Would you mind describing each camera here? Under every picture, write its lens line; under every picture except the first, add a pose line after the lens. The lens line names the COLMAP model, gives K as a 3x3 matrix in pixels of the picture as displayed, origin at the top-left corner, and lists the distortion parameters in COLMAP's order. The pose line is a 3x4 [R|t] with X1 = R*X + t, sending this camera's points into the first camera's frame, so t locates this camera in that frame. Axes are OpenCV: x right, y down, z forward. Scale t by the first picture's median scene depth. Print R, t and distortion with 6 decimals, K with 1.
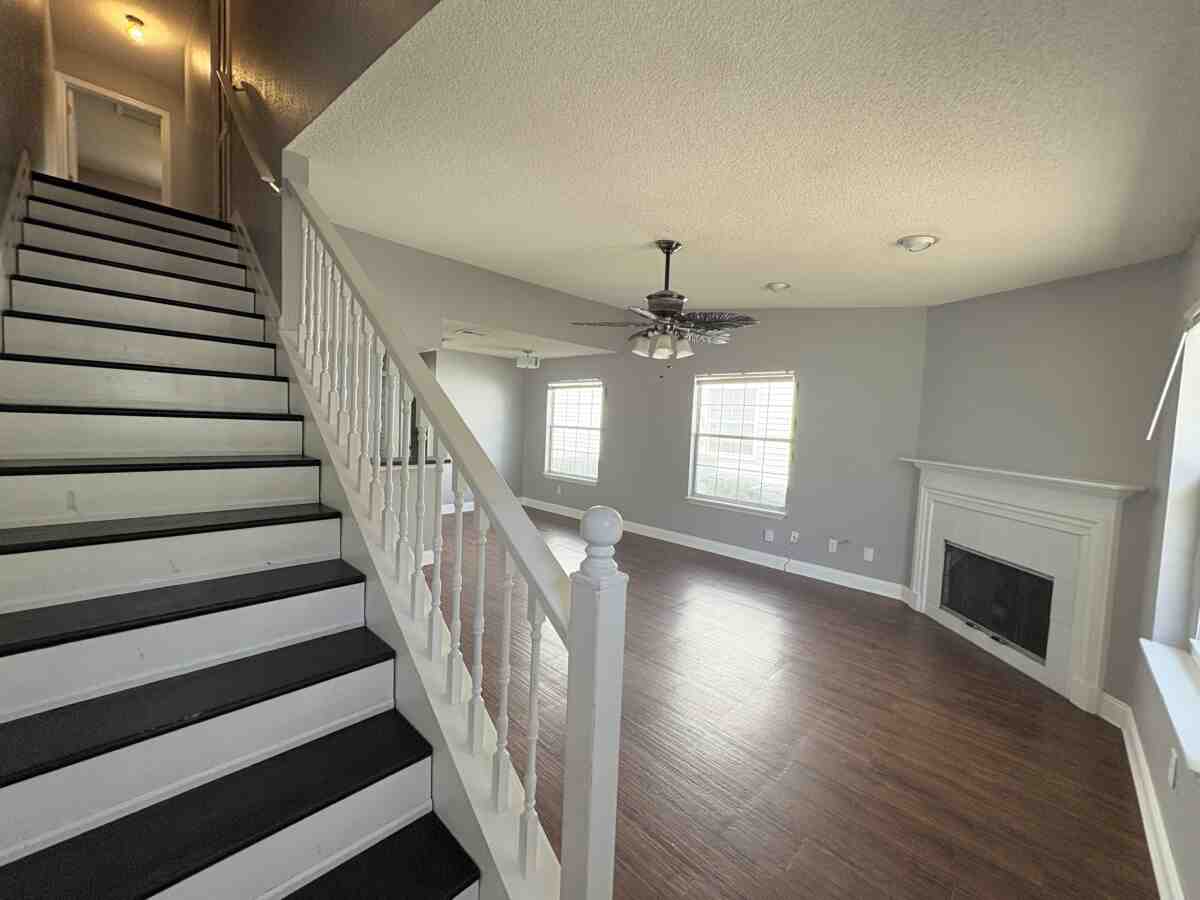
lens RADIAL K [[475.6, 0, 600.2], [0, 475.6, 446.8], [0, 0, 1]] dist [0.000311, 0.000213]
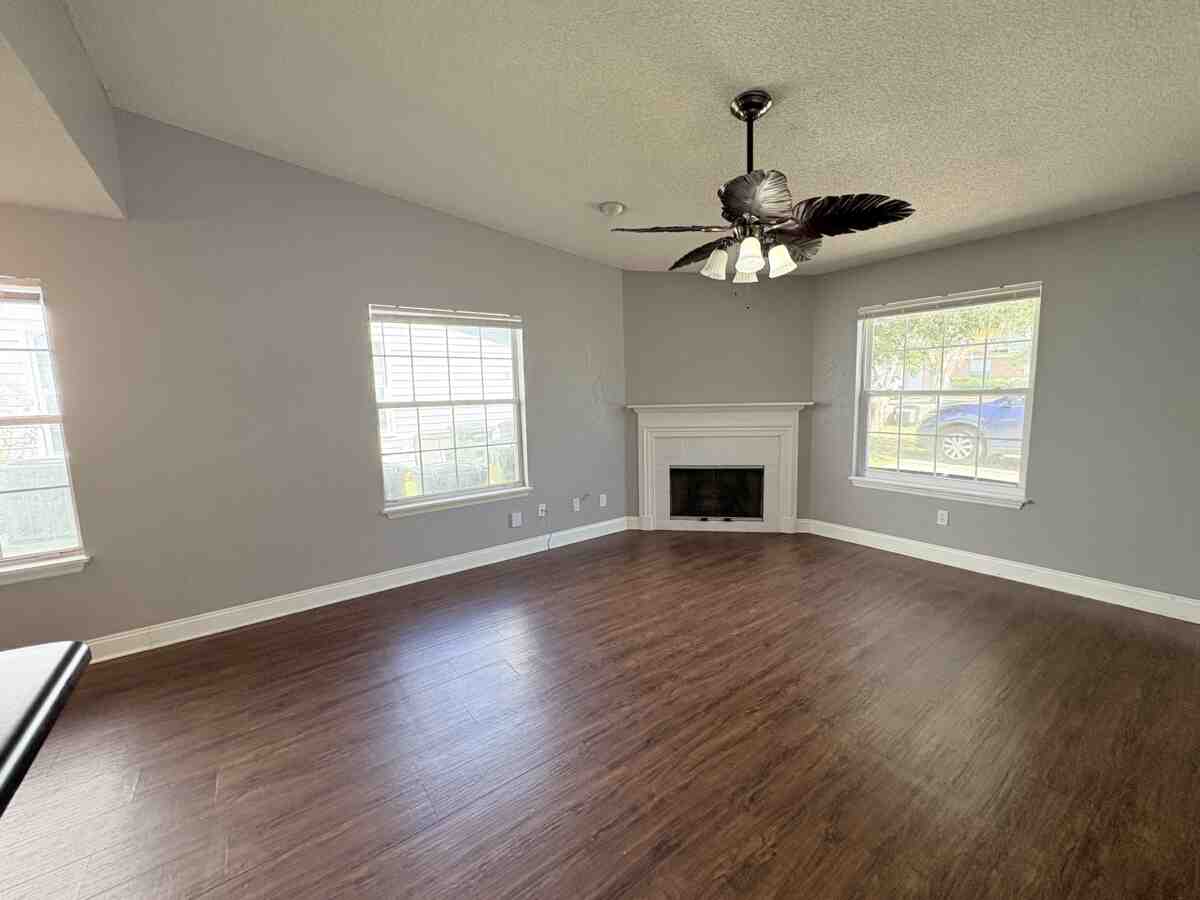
lens RADIAL K [[475.6, 0, 597.5], [0, 475.6, 449.2], [0, 0, 1]] dist [0.000311, 0.000213]
pose [[0.171878, -0.166762, 0.970901, -0.540446], [0.089797, 0.984117, 0.153136, -0.060805], [-0.981017, 0.060863, 0.184122, 0.974377]]
